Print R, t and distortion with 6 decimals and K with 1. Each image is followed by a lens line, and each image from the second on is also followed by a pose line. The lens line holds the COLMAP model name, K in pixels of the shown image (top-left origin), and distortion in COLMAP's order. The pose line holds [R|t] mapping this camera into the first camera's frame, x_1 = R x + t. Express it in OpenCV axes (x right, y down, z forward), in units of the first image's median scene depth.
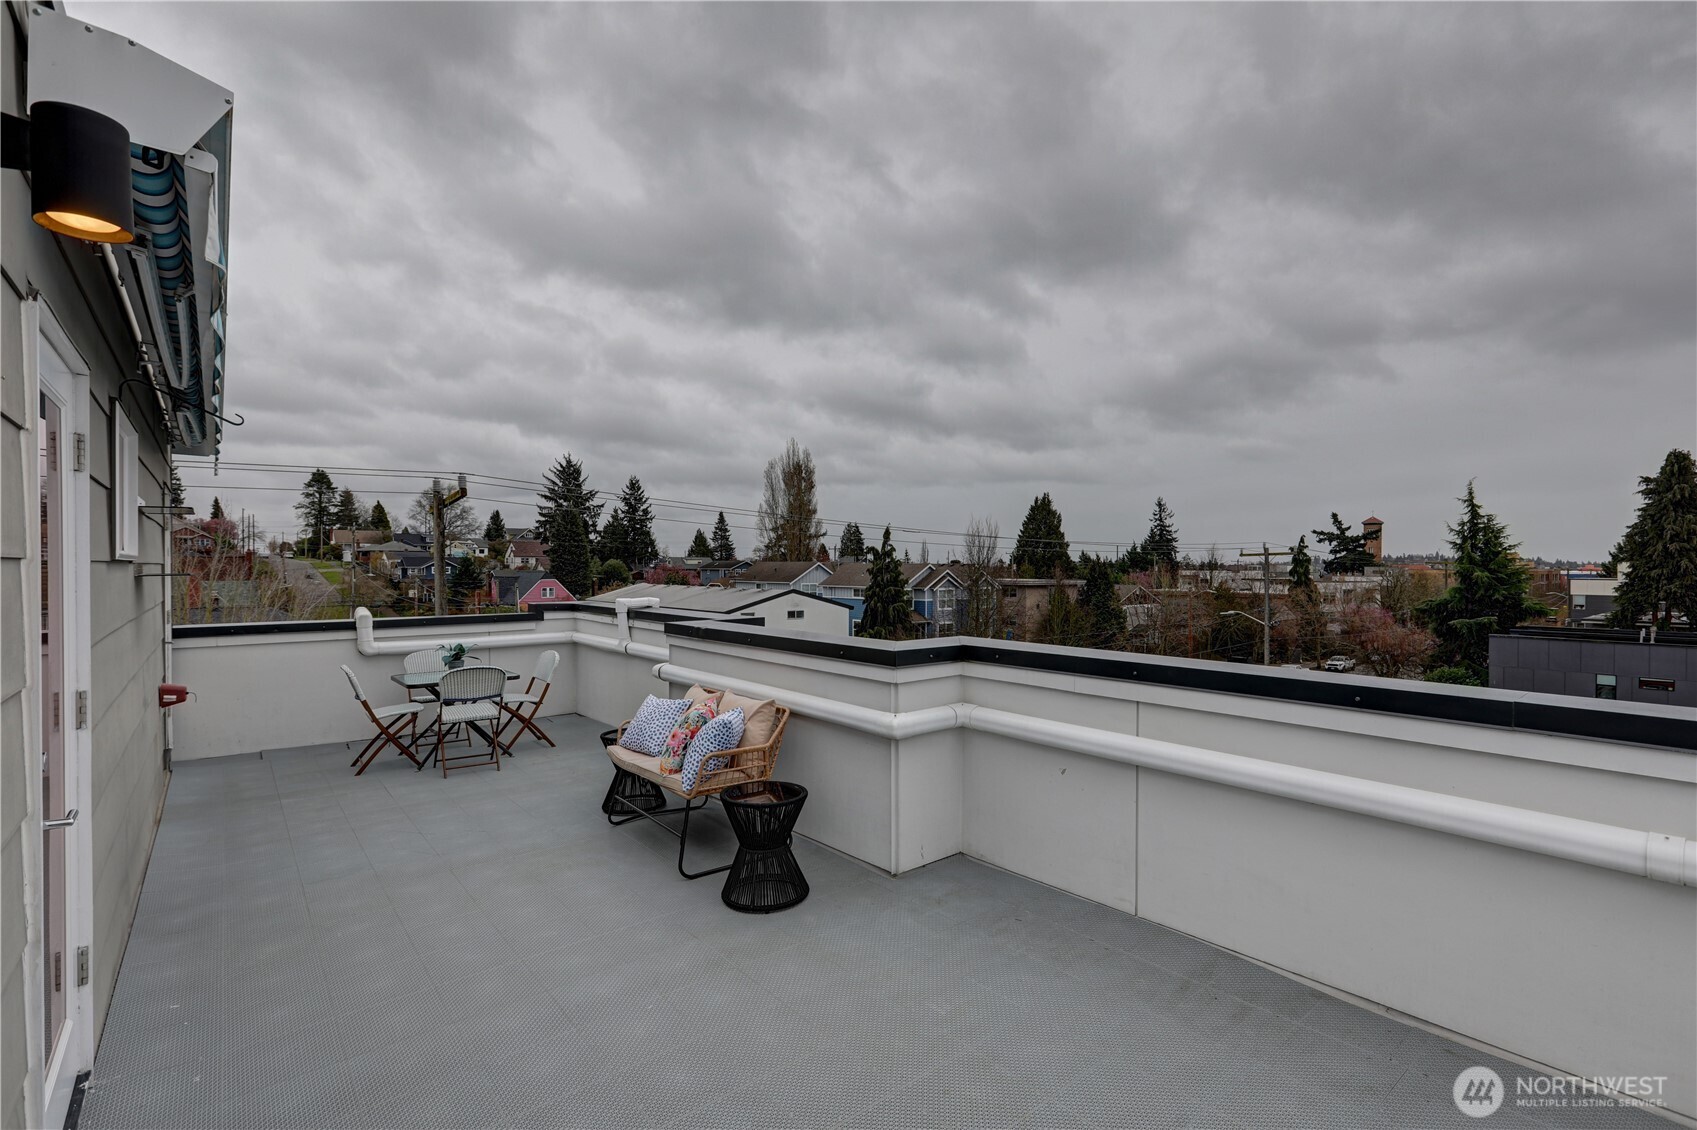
lens RADIAL K [[742.3, 0, 848.5], [0, 742.3, 565.0], [0, 0, 1]] dist [-0.000060, 0.000040]
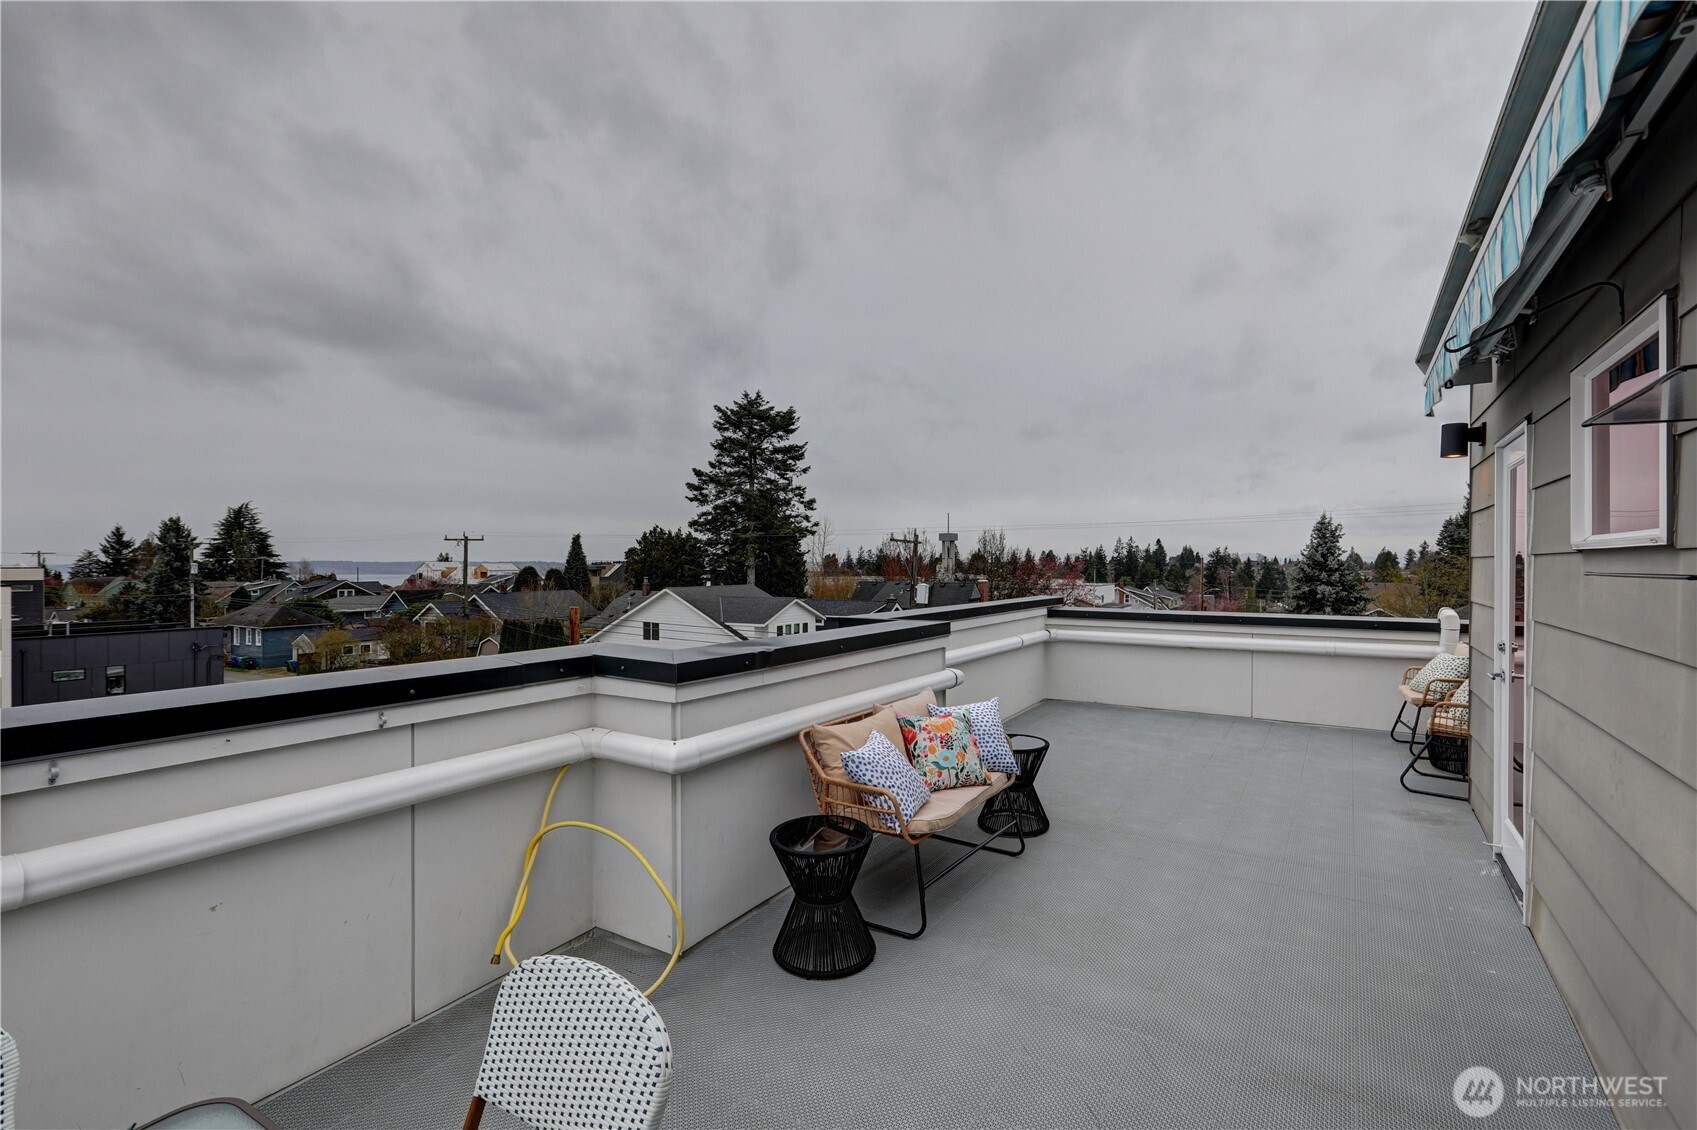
lens RADIAL K [[784.4, 0, 848.5], [0, 784.4, 565.0], [0, 0, 1]] dist [0.001660, 0.000328]
pose [[-0.305601, 0.010671, 0.952100, -0.771505], [0.015536, 0.999860, -0.006220, 0.012252], [-0.952033, 0.012891, -0.305724, 1.004063]]
